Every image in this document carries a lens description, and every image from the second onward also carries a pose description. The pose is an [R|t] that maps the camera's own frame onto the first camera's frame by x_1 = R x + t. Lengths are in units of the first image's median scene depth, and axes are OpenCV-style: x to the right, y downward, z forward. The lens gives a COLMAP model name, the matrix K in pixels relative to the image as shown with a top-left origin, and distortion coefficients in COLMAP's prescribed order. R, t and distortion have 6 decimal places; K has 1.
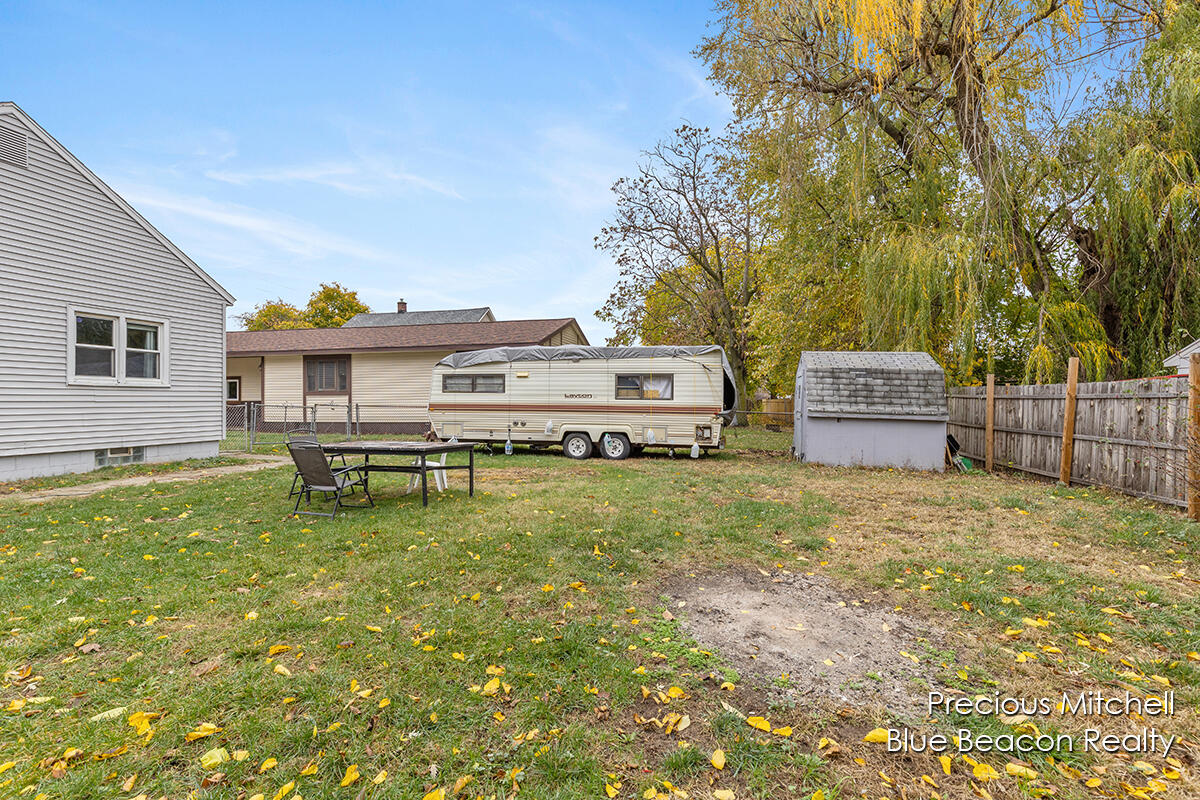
lens RADIAL K [[551.2, 0, 600.0], [0, 551.2, 400.0], [0, 0, 1]] dist [0.013486, -0.000146]
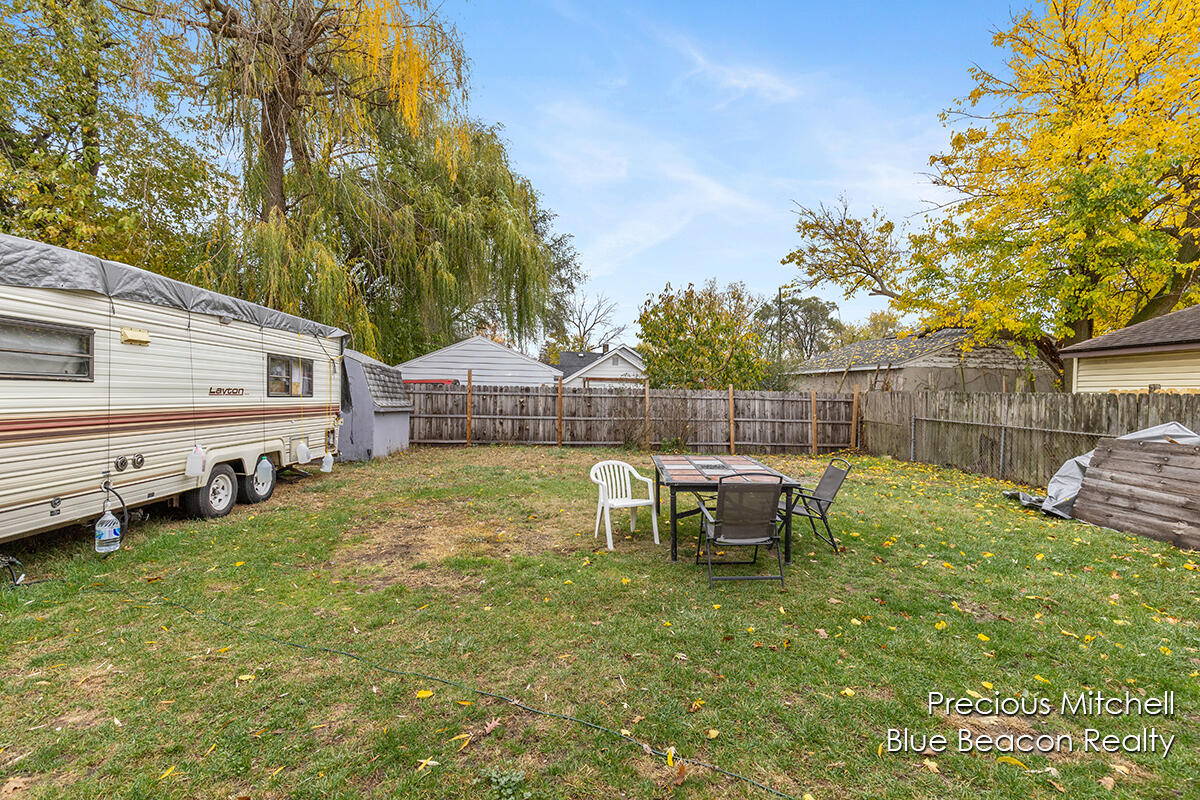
lens RADIAL K [[551.2, 0, 600.0], [0, 551.2, 400.0], [0, 0, 1]] dist [0.013486, -0.000146]
pose [[-0.315029, -0.021847, 0.948831, -0.672270], [-0.022782, 0.999621, 0.015453, -0.015878], [-0.948809, -0.016748, -0.315407, 0.883361]]
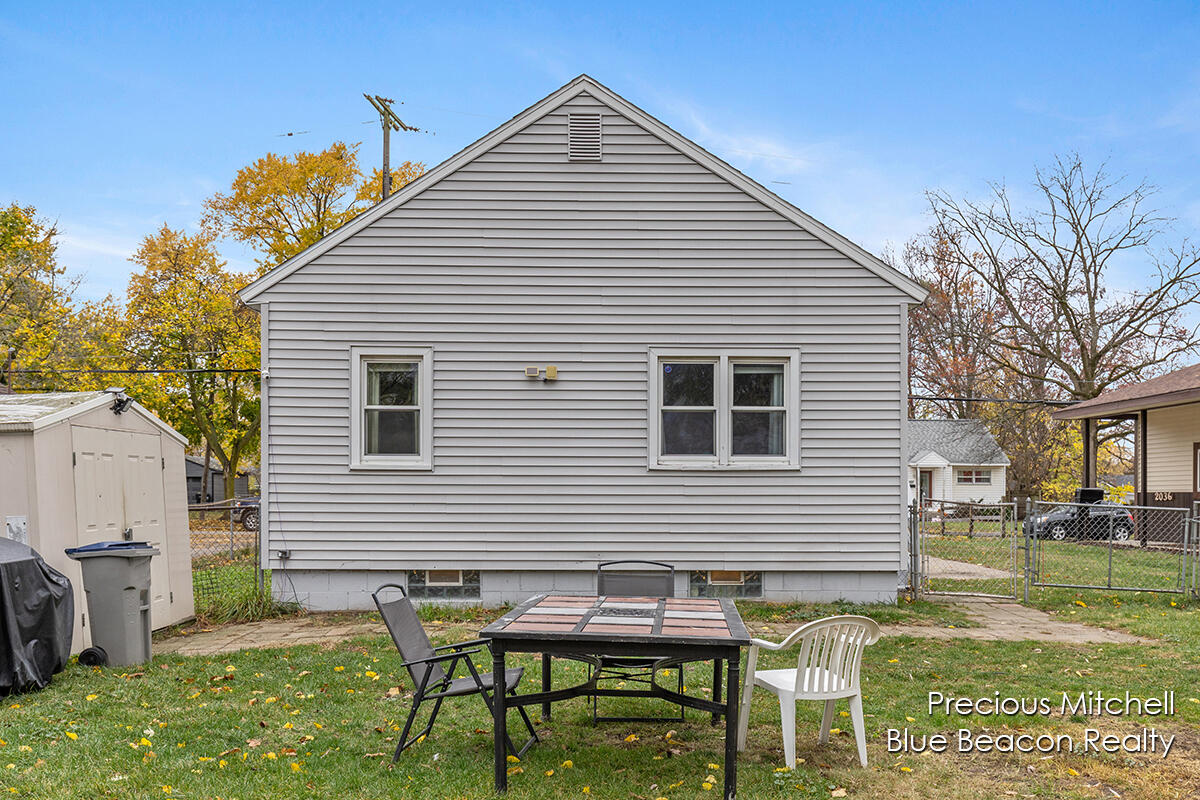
lens RADIAL K [[1102.6, 0, 598.5], [0, 1102.6, 495.6], [0, 0, 1]] dist [0.006761, 0.003940]
pose [[0.264600, 0.007206, -0.964331, 0.234667], [0.000631, 0.999971, 0.007645, -0.005678], [0.964358, -0.002631, 0.264587, 0.487034]]
